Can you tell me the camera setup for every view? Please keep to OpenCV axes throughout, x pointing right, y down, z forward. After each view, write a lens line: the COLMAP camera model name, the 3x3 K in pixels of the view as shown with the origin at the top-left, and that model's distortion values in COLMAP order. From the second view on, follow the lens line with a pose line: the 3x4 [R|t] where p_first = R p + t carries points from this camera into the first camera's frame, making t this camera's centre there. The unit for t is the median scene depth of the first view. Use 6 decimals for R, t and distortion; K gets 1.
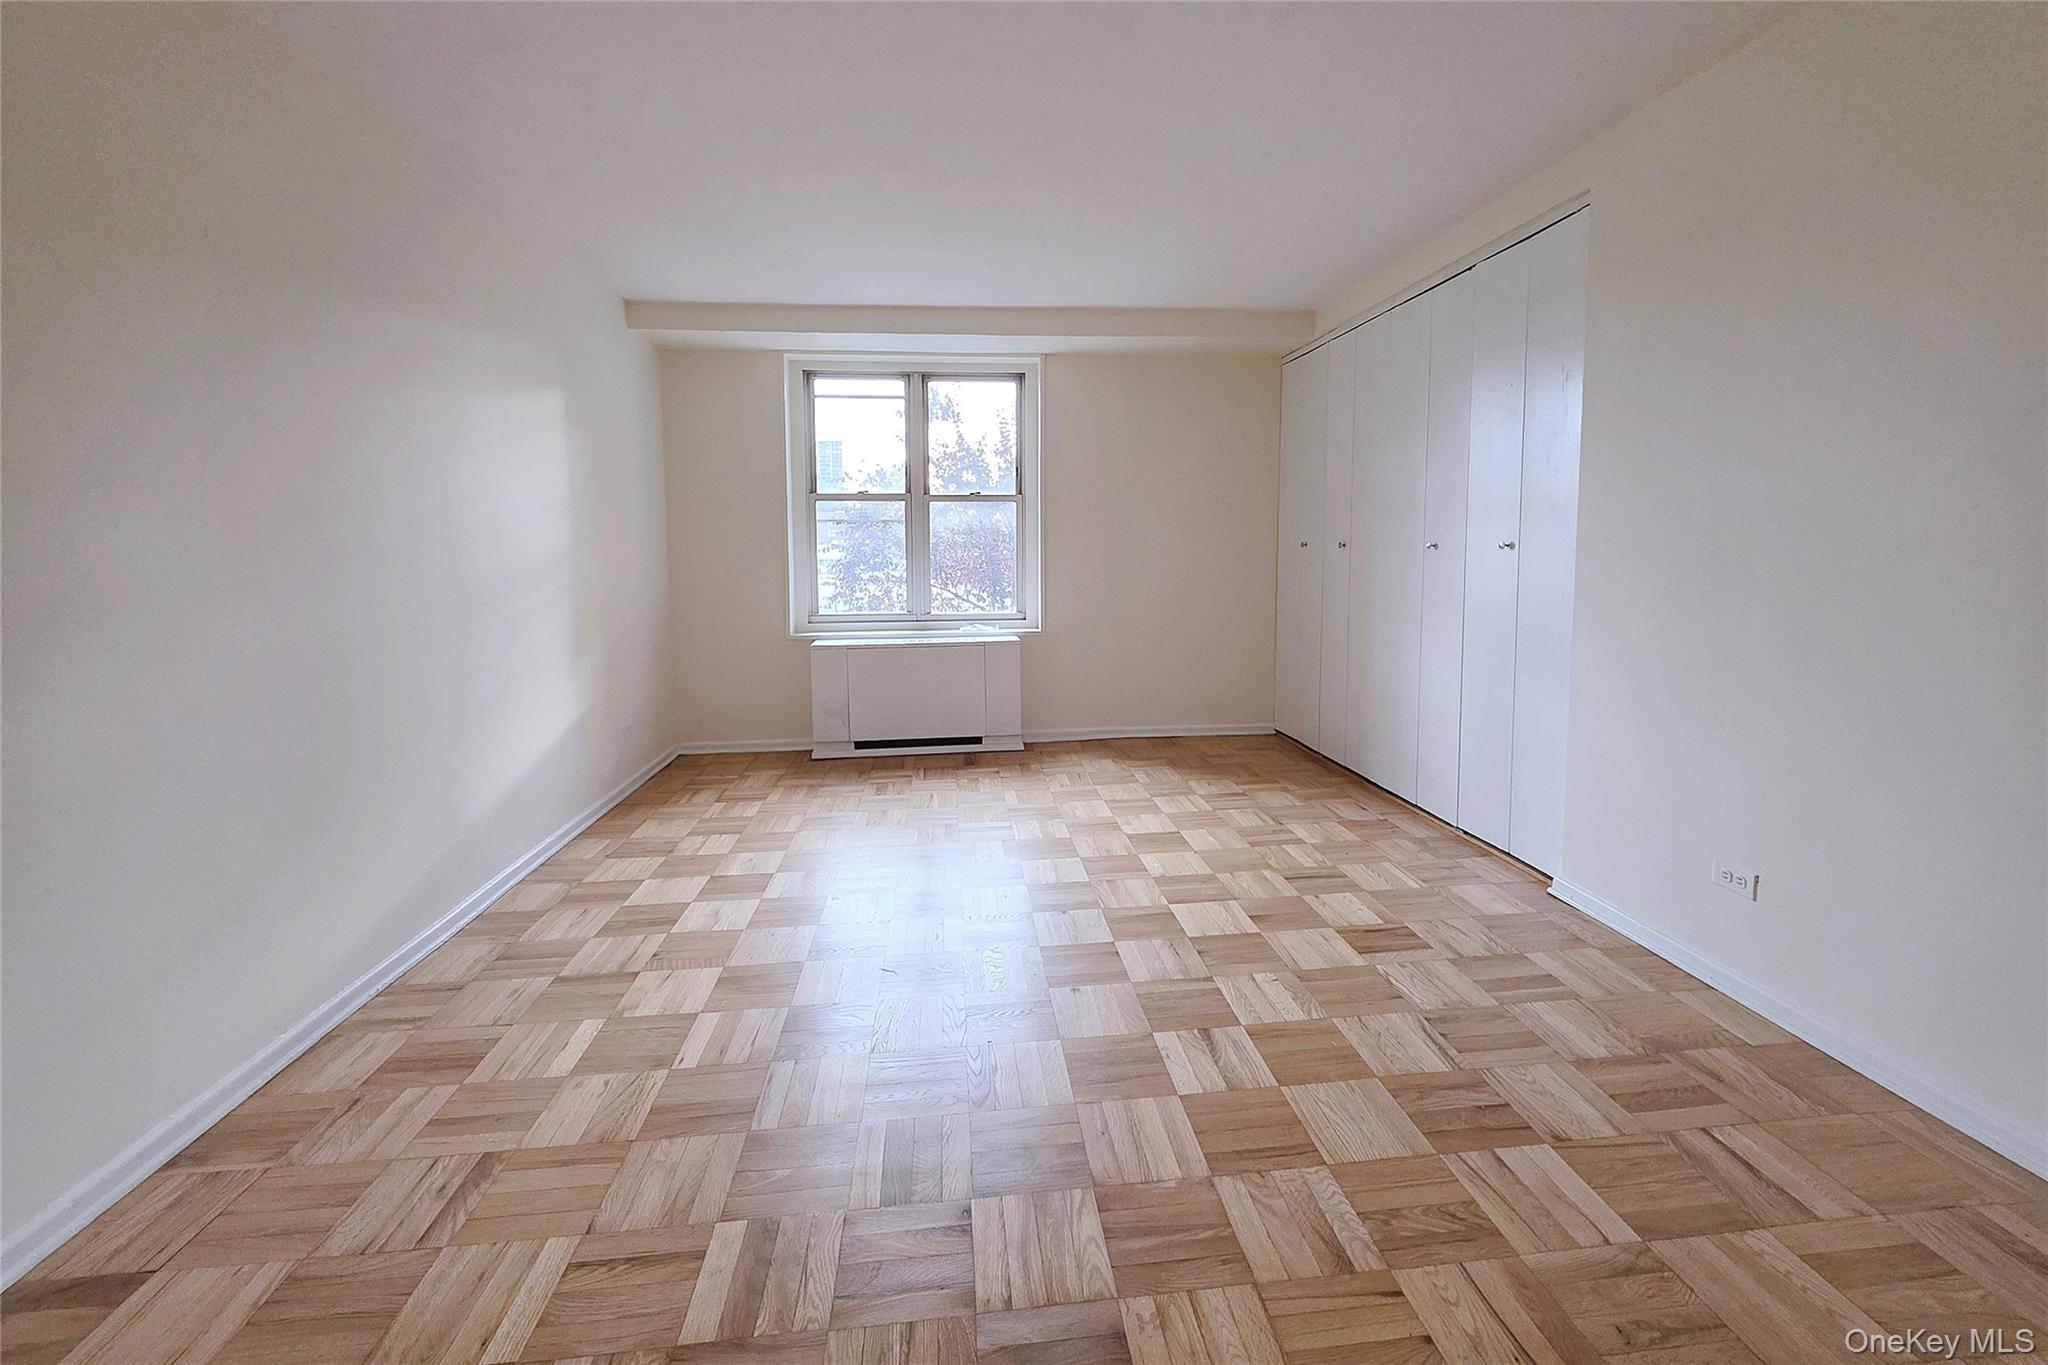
lens RADIAL K [[820.1, 0, 1024.9], [0, 820.1, 603.1], [0, 0, 1]] dist [0.002340, 0.000288]
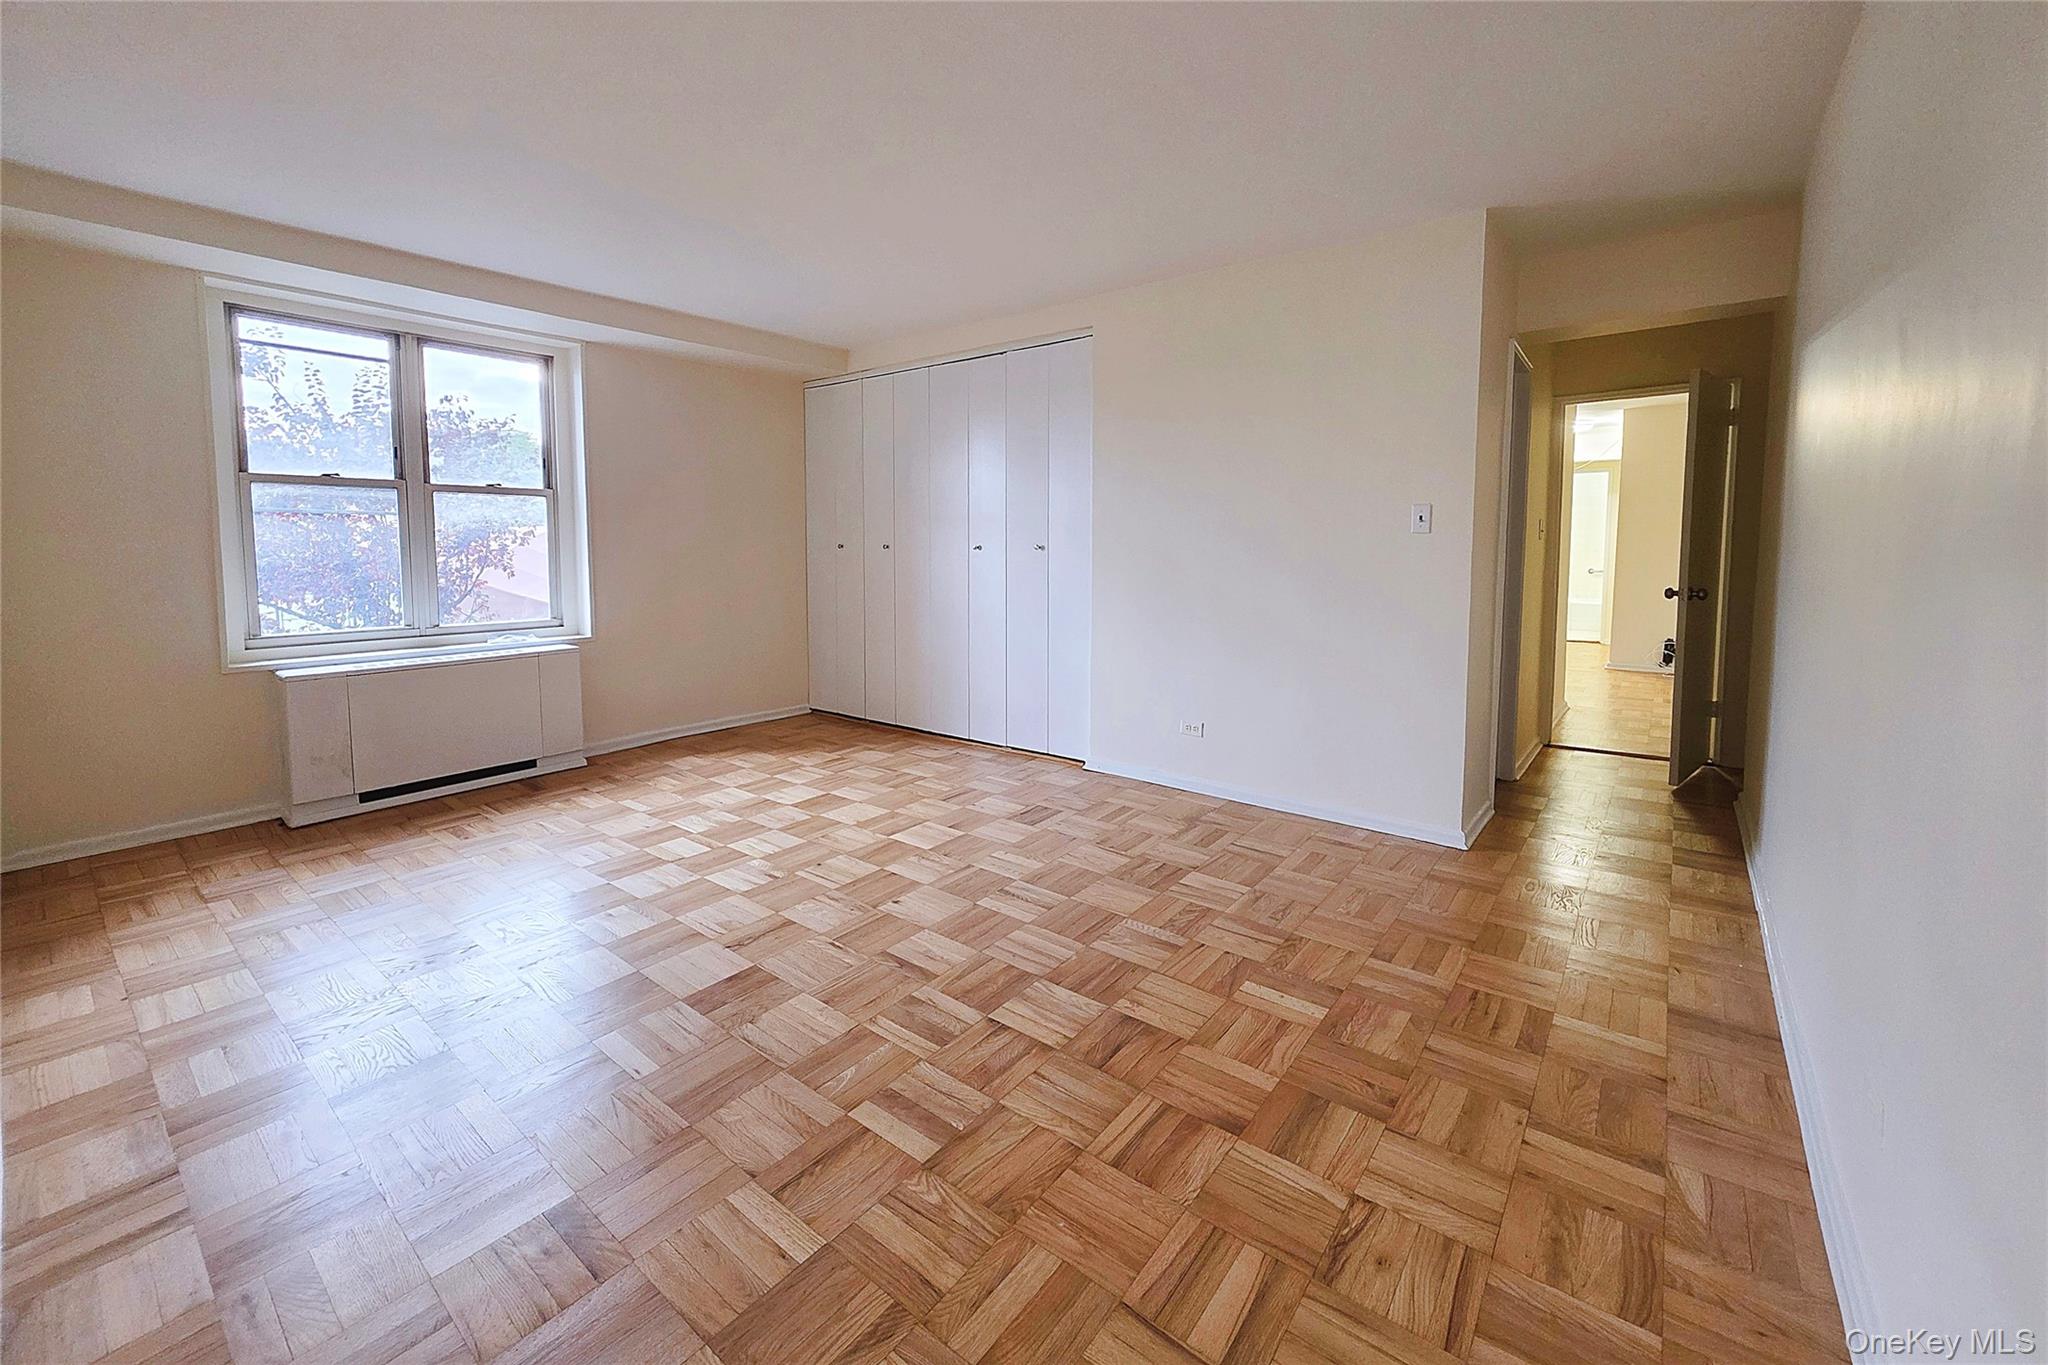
lens RADIAL K [[820.1, 0, 1024.9], [0, 820.1, 603.1], [0, 0, 1]] dist [0.002340, 0.000288]
pose [[0.693956, -0.044104, 0.718665, -0.342396], [0.046530, 0.998783, 0.016365, 0.003552], [-0.718512, 0.022083, 0.695164, -0.008084]]
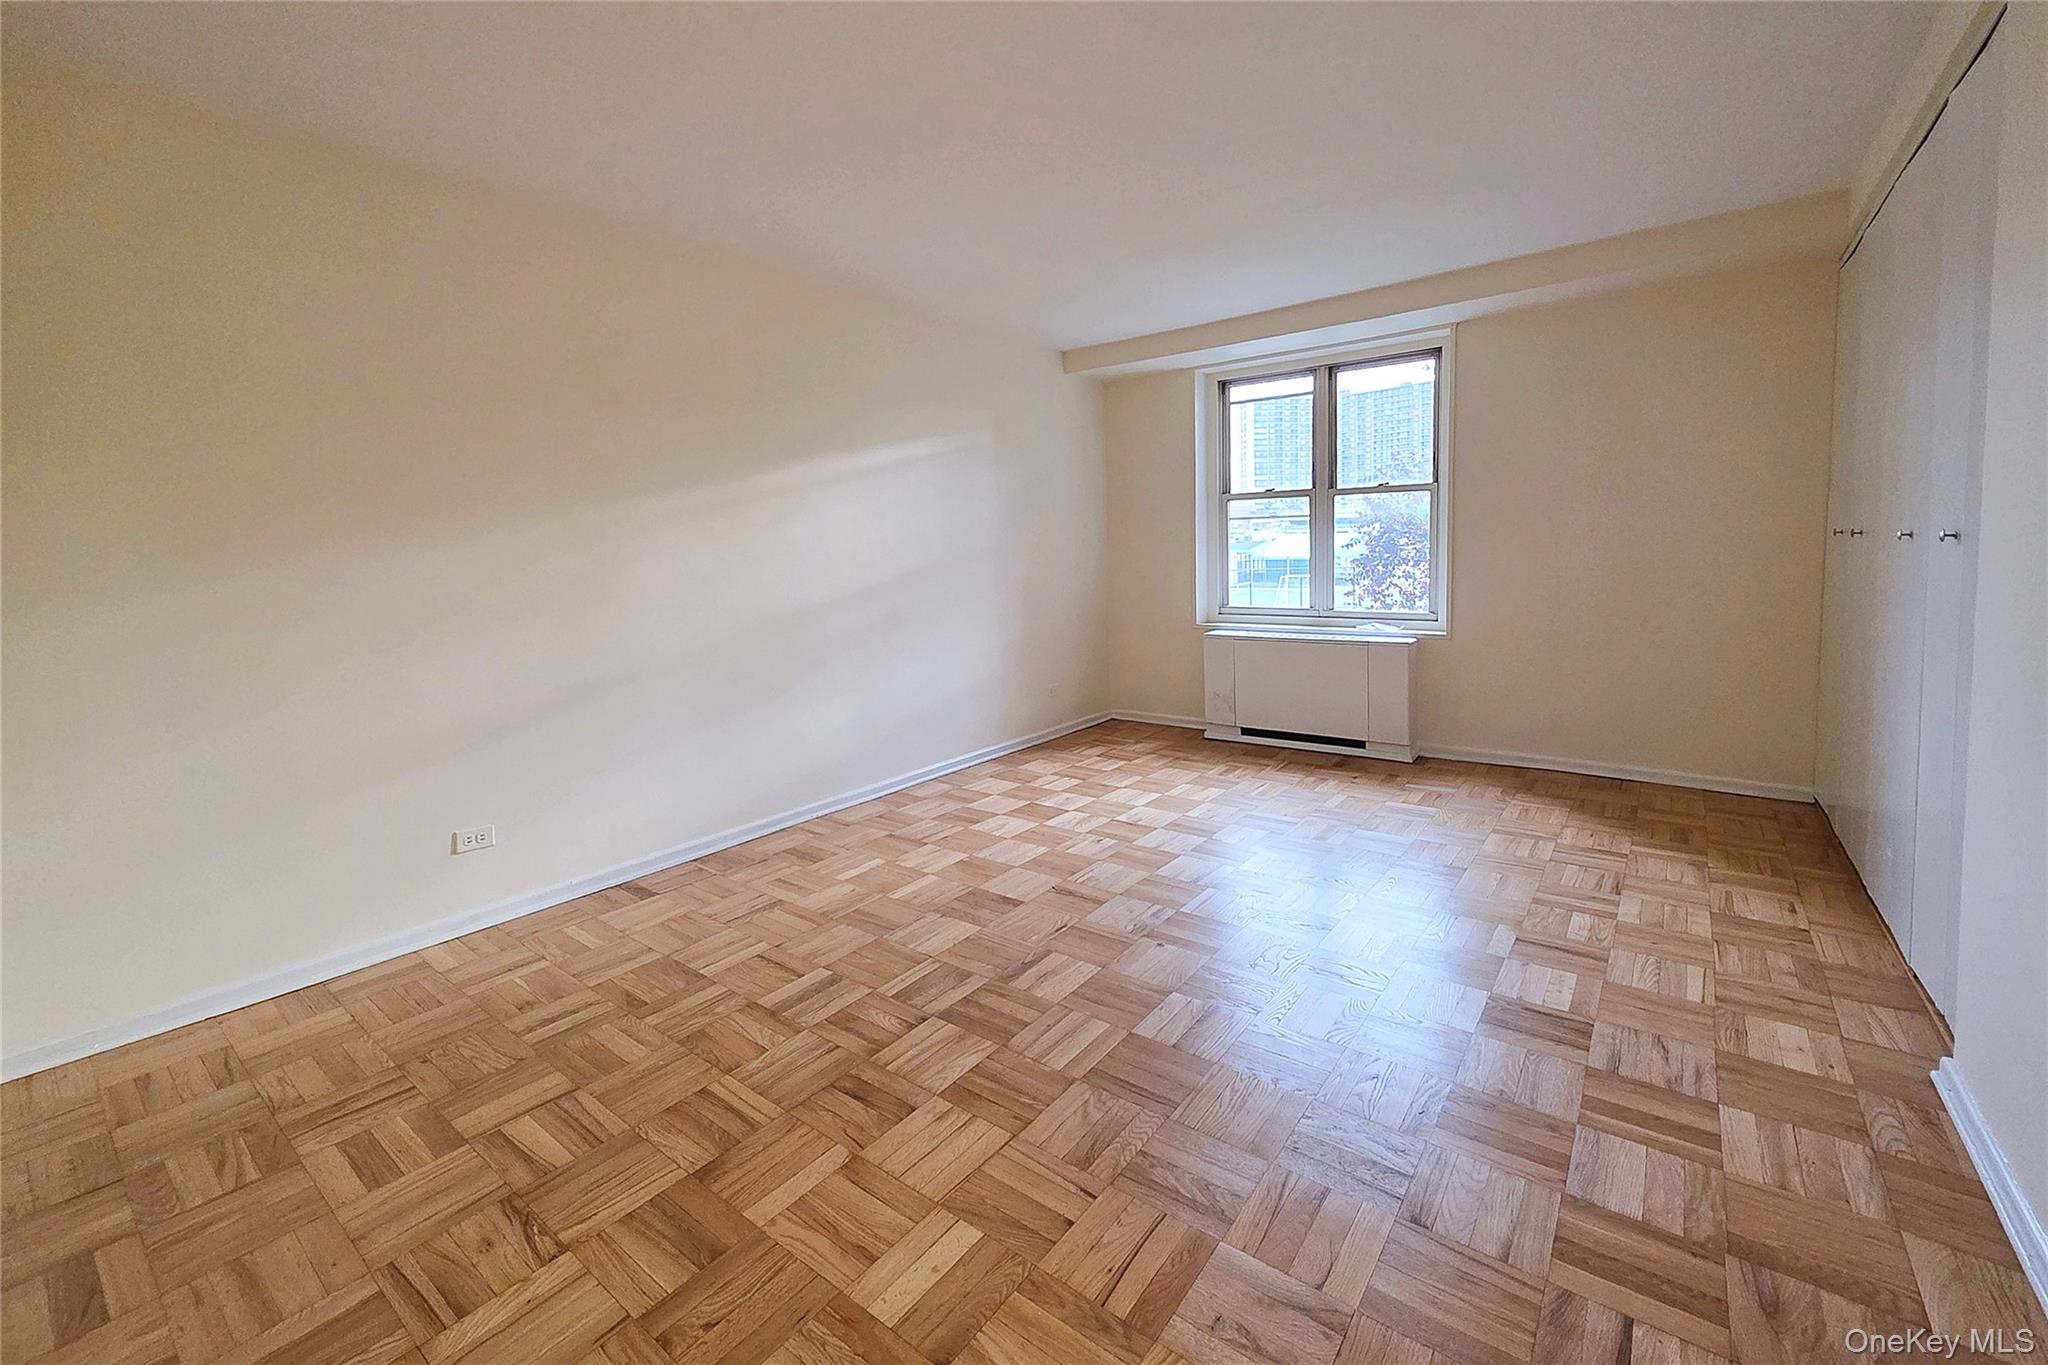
lens RADIAL K [[843.4, 0, 1023.6], [0, 843.4, 601.2], [0, 0, 1]] dist [0.001650, -0.000491]
pose [[0.724333, 0.035422, -0.688540, 0.353530], [-0.030717, 0.999346, 0.019097, -0.006656], [0.688766, 0.007317, 0.724947, 0.017811]]
